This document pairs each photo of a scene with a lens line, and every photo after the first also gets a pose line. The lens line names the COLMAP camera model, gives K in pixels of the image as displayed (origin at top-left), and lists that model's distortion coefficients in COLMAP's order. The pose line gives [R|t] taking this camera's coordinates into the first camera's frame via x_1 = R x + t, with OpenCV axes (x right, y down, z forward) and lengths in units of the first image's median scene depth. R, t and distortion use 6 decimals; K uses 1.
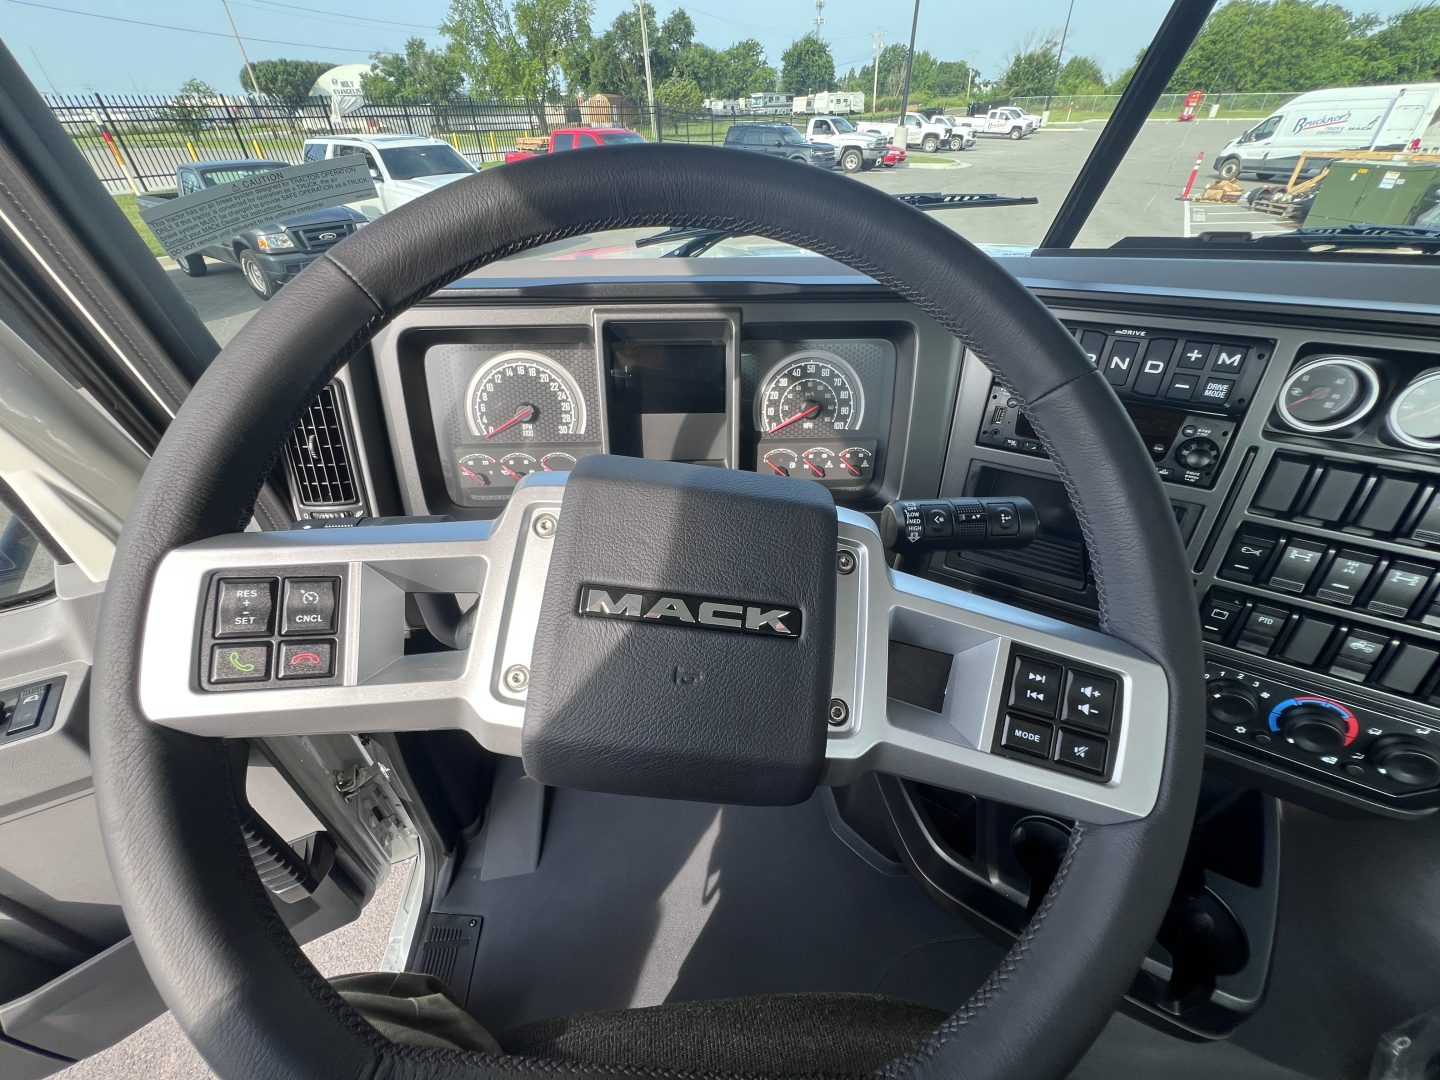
lens RADIAL K [[579.3, 0, 720.0], [0, 579.3, 540.0], [0, 0, 1]] dist [-0.002717, -0.000403]
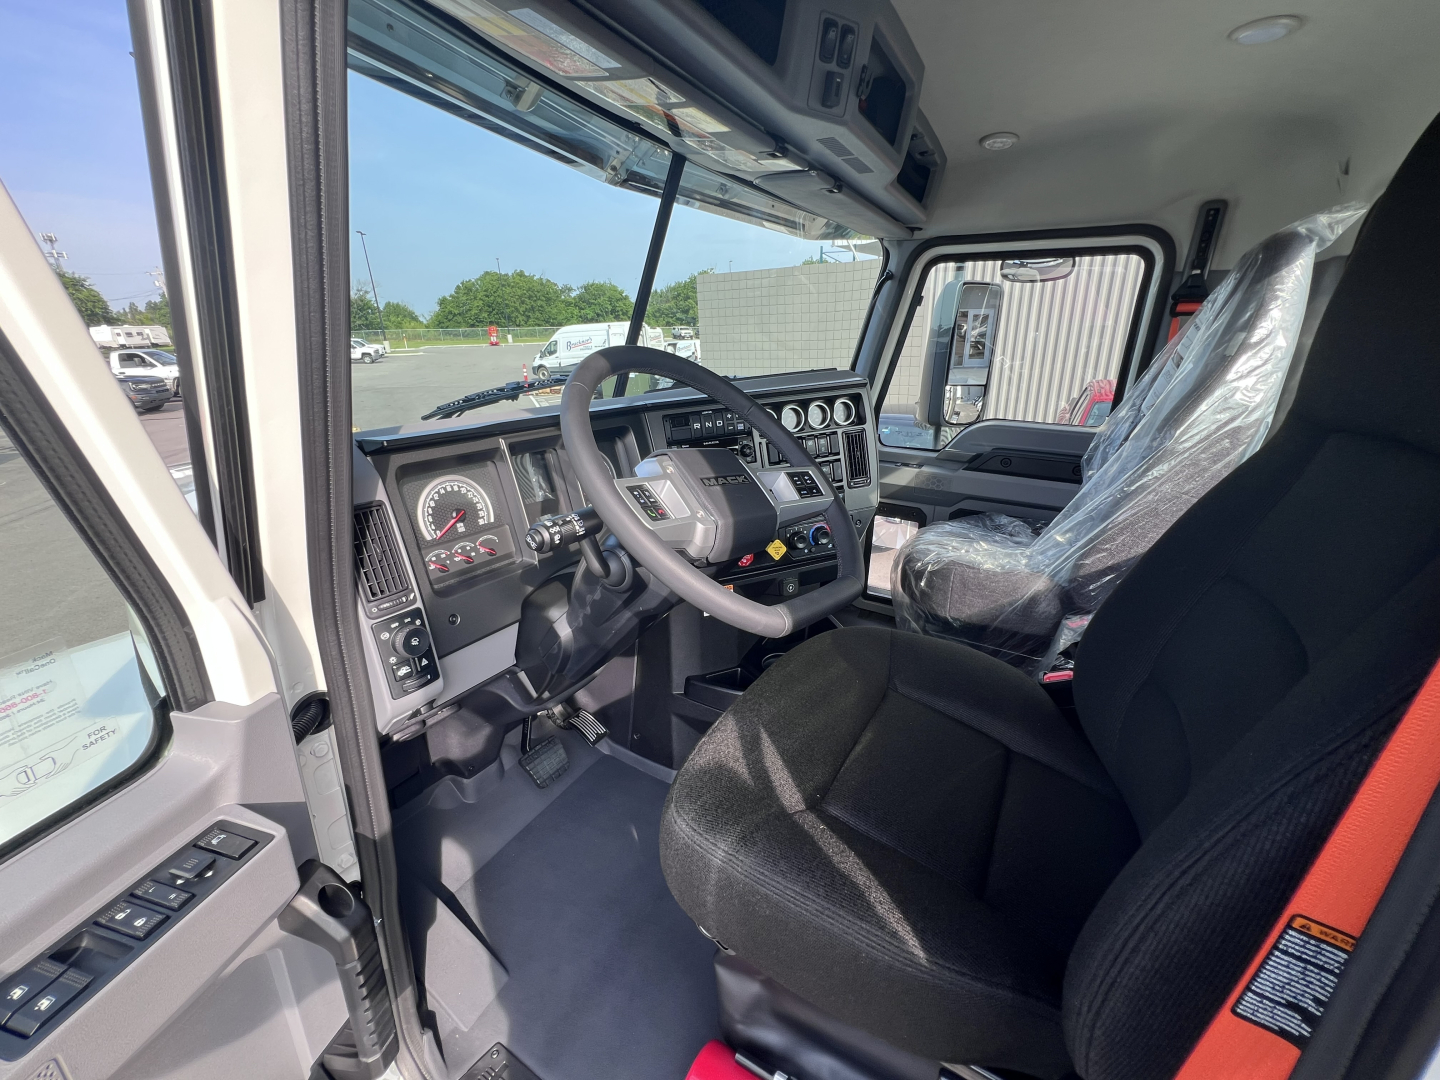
lens RADIAL K [[570.9, 0, 720.0], [0, 570.9, 540.0], [0, 0, 1]] dist [0.002677, 0.000361]
pose [[0.591616, -0.278417, 0.756620, -1.126335], [0.491398, 0.868533, -0.064635, 0.267710], [-0.639154, 0.410041, 0.650652, -0.351168]]
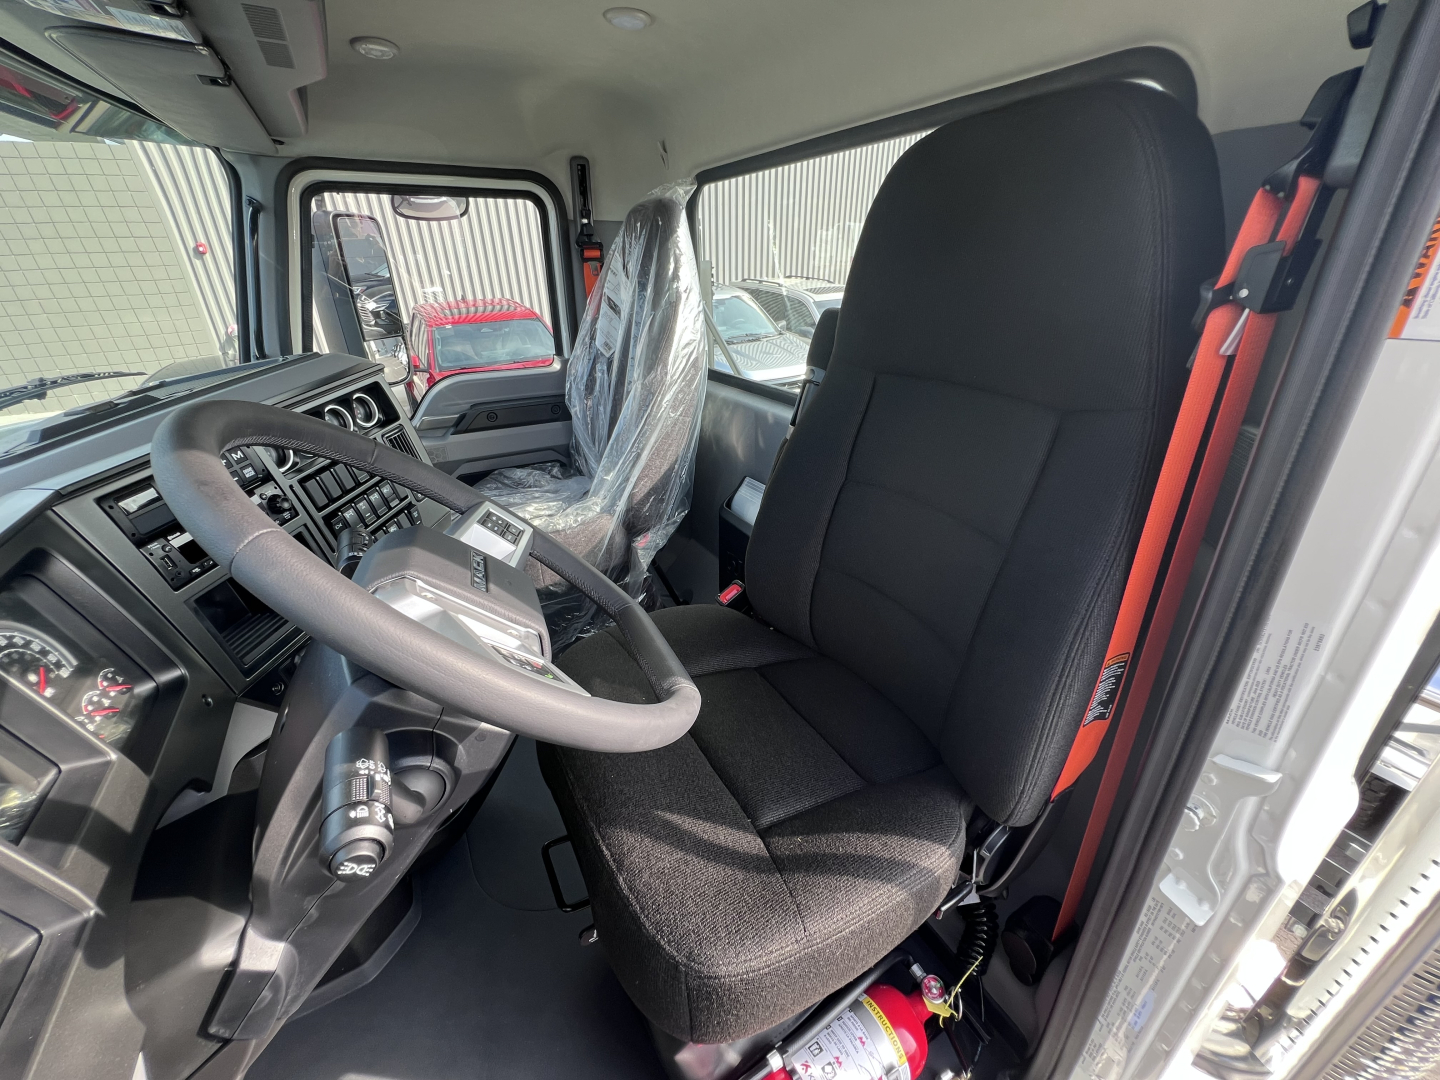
lens RADIAL K [[575.0, 0, 703.5], [0, 575.0, 537.9], [0, 0, 1]] dist [0.010650, -0.000070]
pose [[-0.394748, -0.412960, 0.820755, -0.946946], [0.568651, 0.591841, 0.571280, -0.311875], [-0.721672, 0.692234, 0.001202, 0.173135]]
